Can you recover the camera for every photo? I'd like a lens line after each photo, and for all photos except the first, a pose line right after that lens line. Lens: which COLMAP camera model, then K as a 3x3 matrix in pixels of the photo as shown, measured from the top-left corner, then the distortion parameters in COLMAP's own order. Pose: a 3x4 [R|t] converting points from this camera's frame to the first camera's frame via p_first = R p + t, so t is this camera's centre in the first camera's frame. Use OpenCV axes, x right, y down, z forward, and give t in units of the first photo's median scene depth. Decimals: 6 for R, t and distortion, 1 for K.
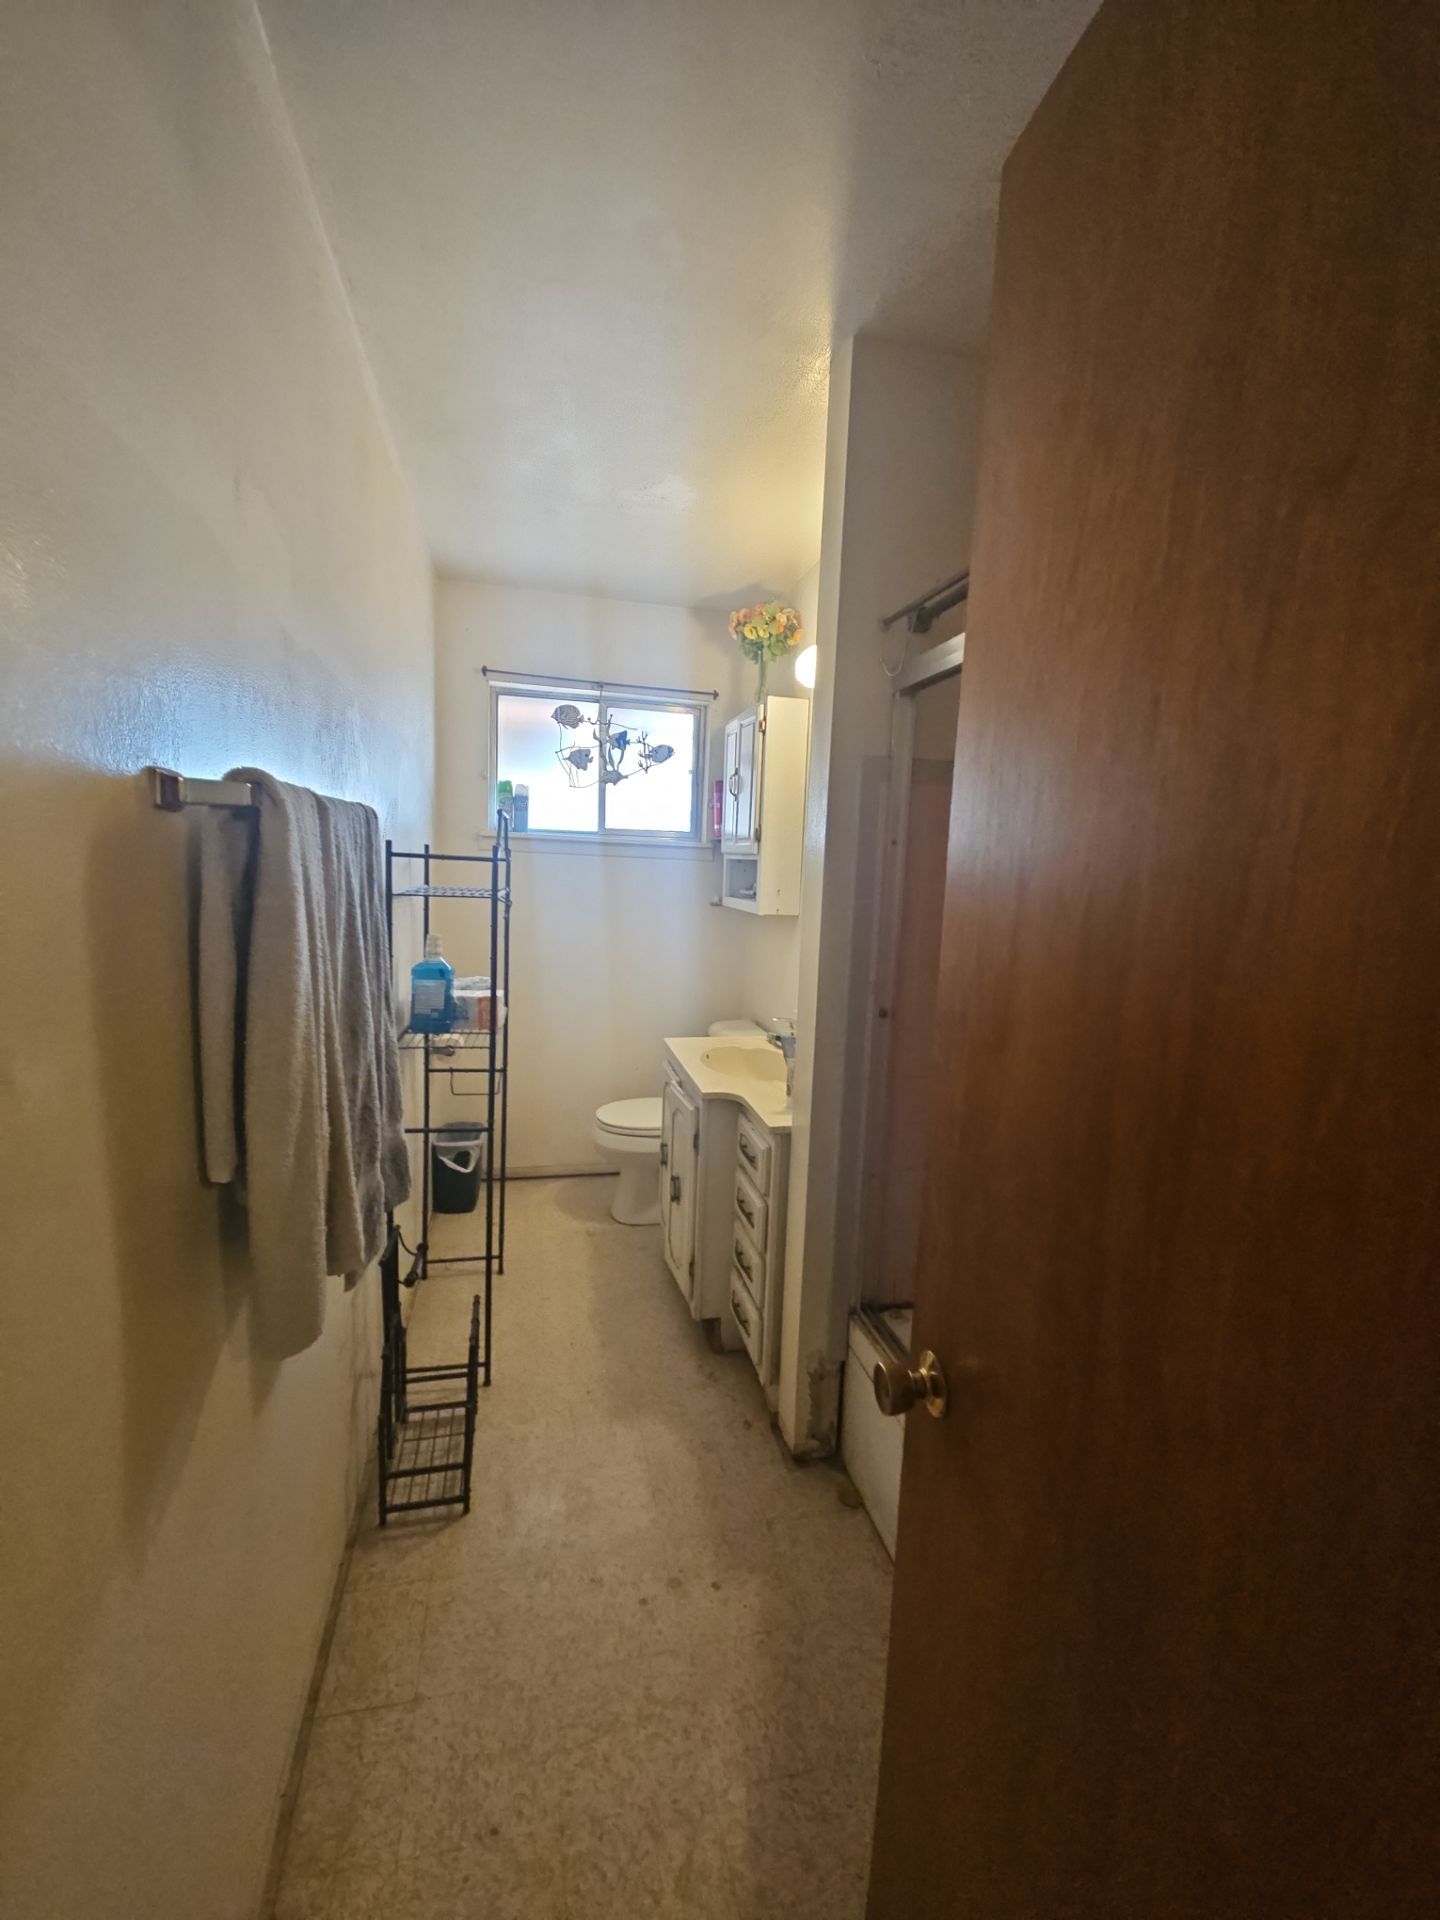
lens RADIAL K [[789.0, 0, 720.0], [0, 789.0, 960.0], [0, 0, 1]] dist [0.002916, 0.000030]
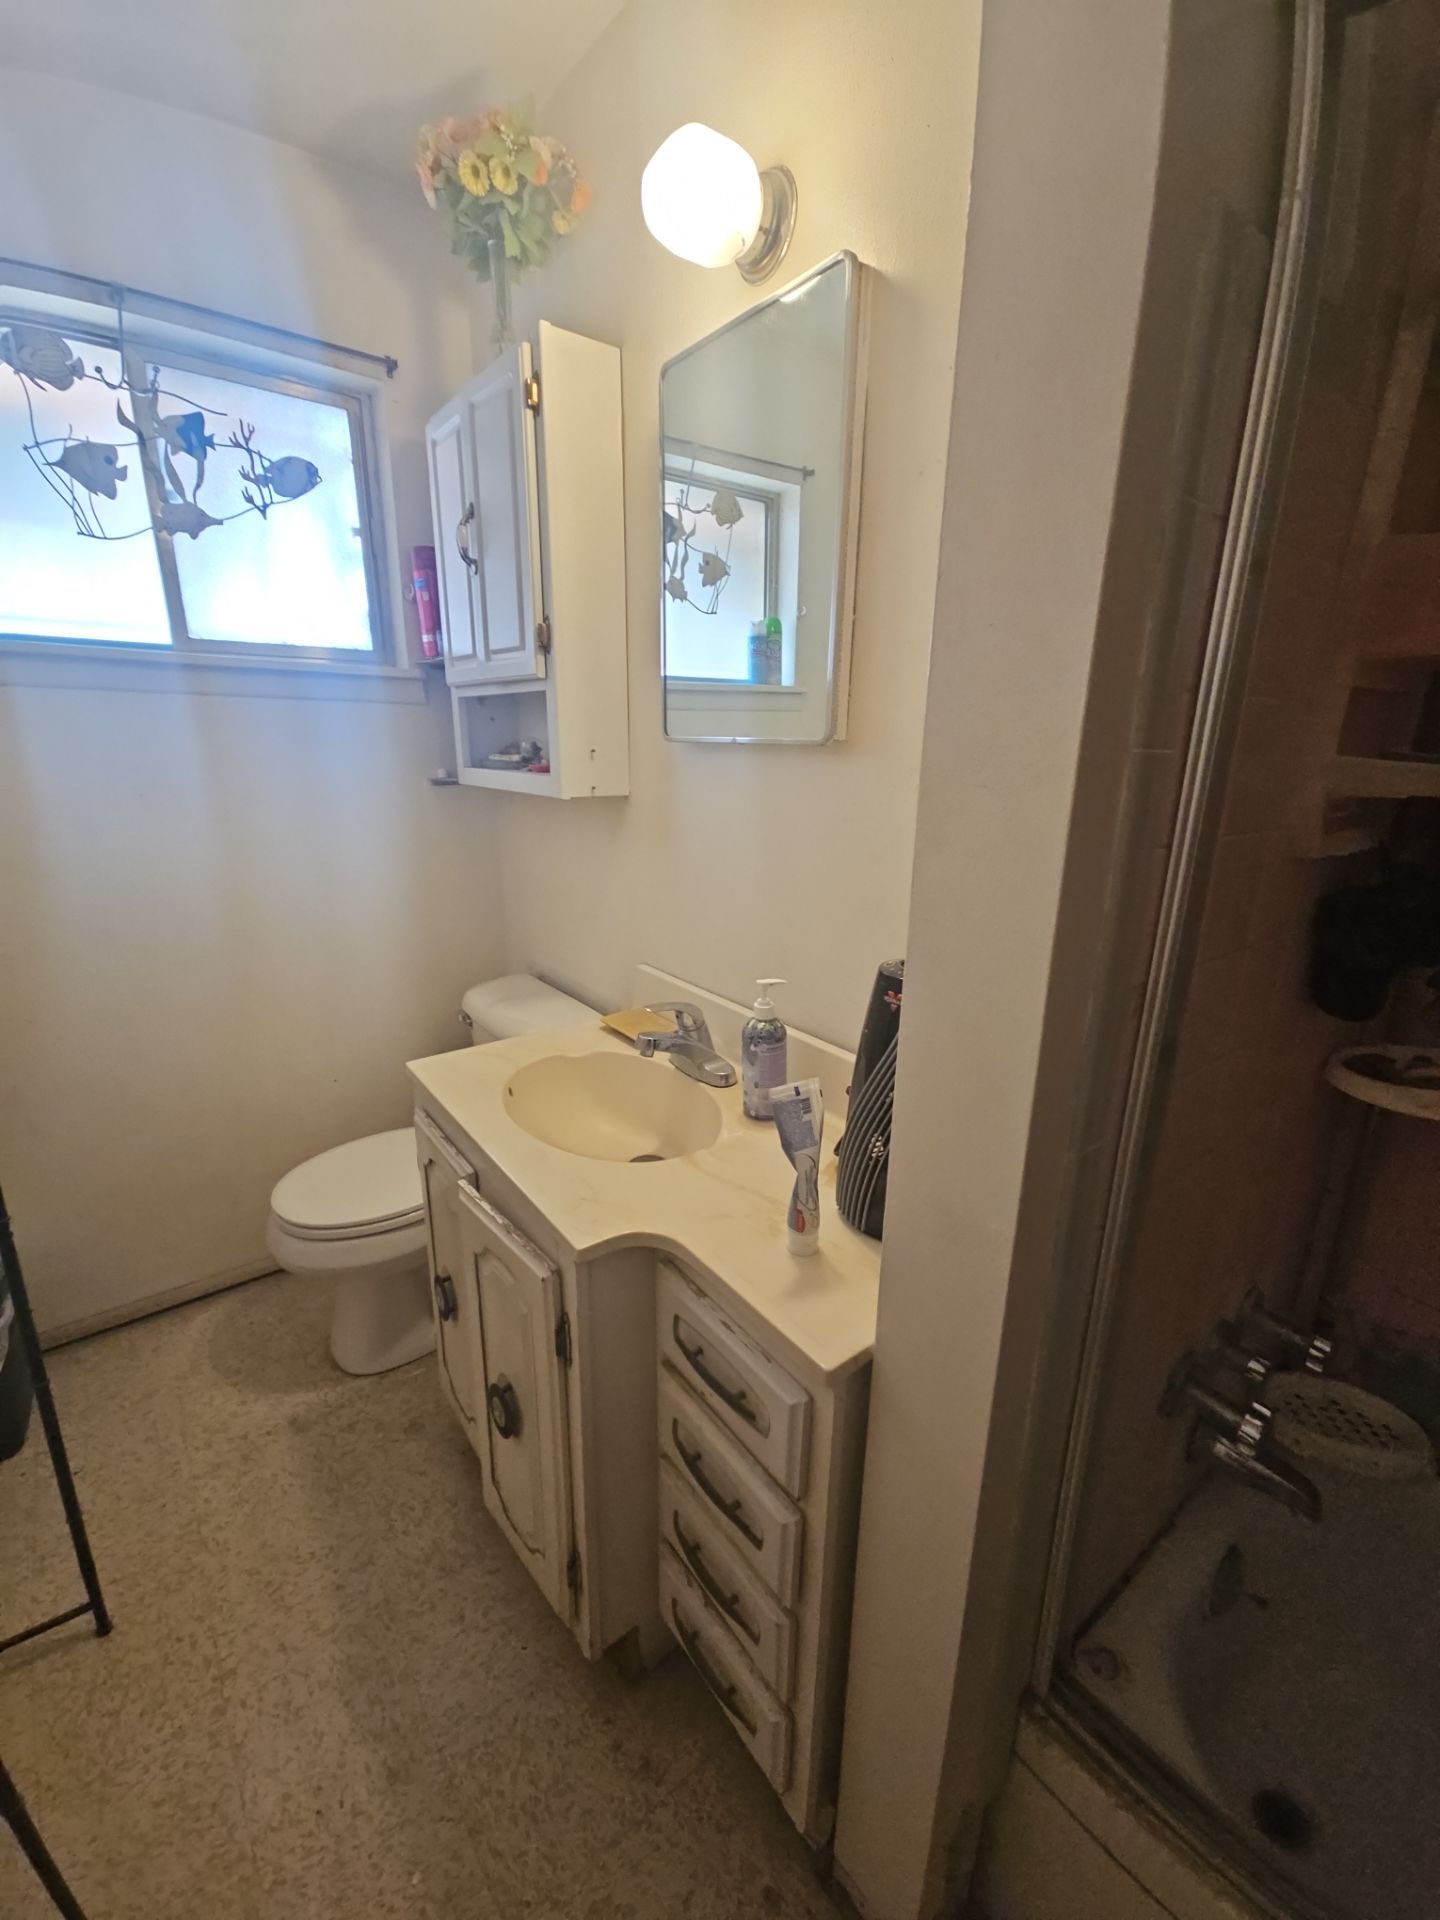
lens RADIAL K [[789.0, 0, 720.0], [0, 789.0, 960.0], [0, 0, 1]] dist [0.002916, 0.000030]
pose [[0.914525, -0.136066, 0.380961, -0.060107], [0.072541, 0.981630, 0.176465, -0.032506], [-0.397973, -0.133746, 0.907595, 0.408970]]
